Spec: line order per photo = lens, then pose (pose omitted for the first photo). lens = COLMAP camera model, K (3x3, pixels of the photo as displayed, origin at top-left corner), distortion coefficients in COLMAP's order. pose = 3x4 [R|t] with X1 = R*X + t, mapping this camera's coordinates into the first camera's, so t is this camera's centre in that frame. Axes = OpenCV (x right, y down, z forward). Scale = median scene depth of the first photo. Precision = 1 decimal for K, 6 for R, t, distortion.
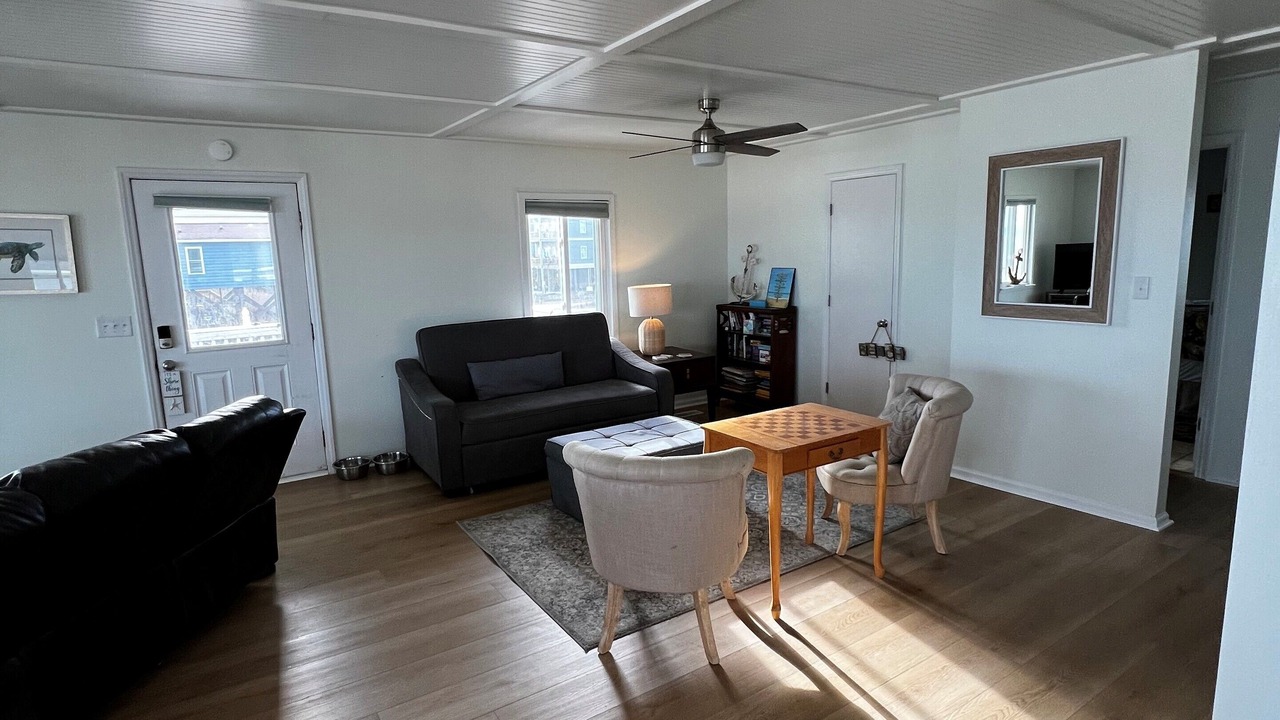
lens RADIAL K [[682.1, 0, 635.5], [0, 682.1, 364.5], [0, 0, 1]] dist [-0.002393, -0.000754]
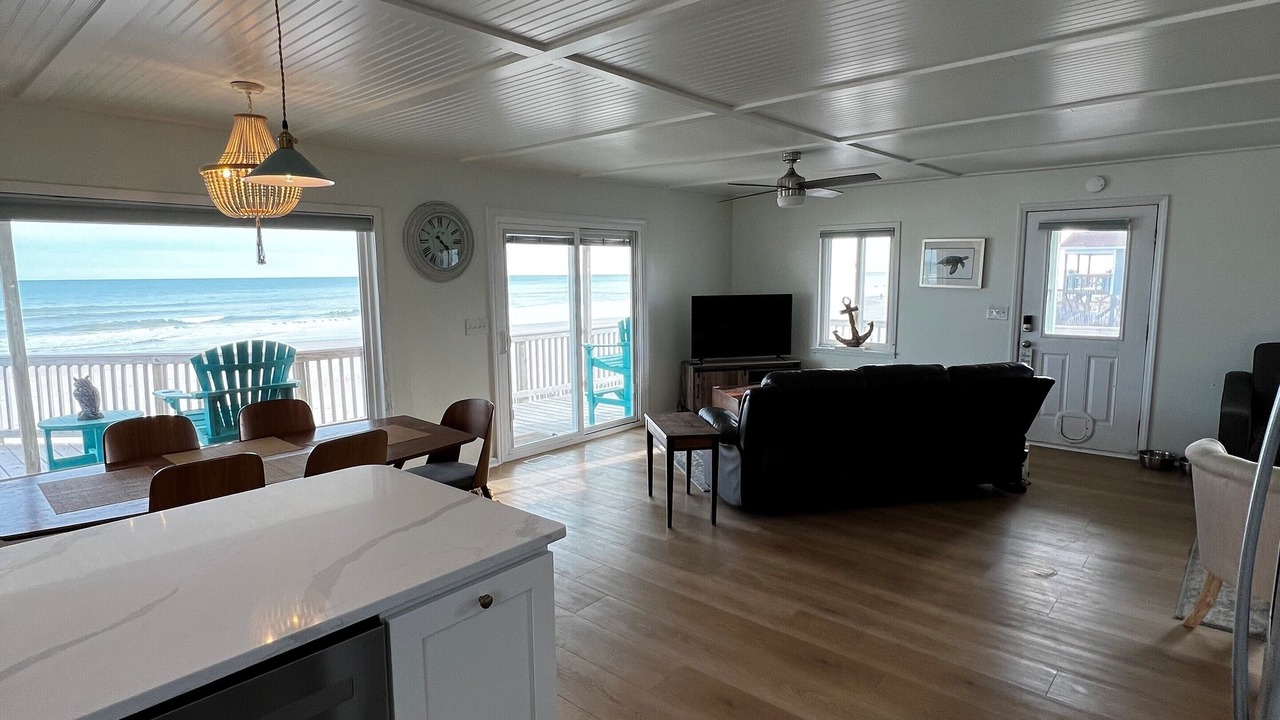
lens RADIAL K [[682.1, 0, 641.7], [0, 682.1, 358.4], [0, 0, 1]] dist [-0.002393, -0.000754]
pose [[0.262867, 0.150486, -0.953024, 0.433650], [-0.154021, 0.981640, 0.112522, -0.005151], [0.952459, 0.117207, 0.281218, -0.135033]]
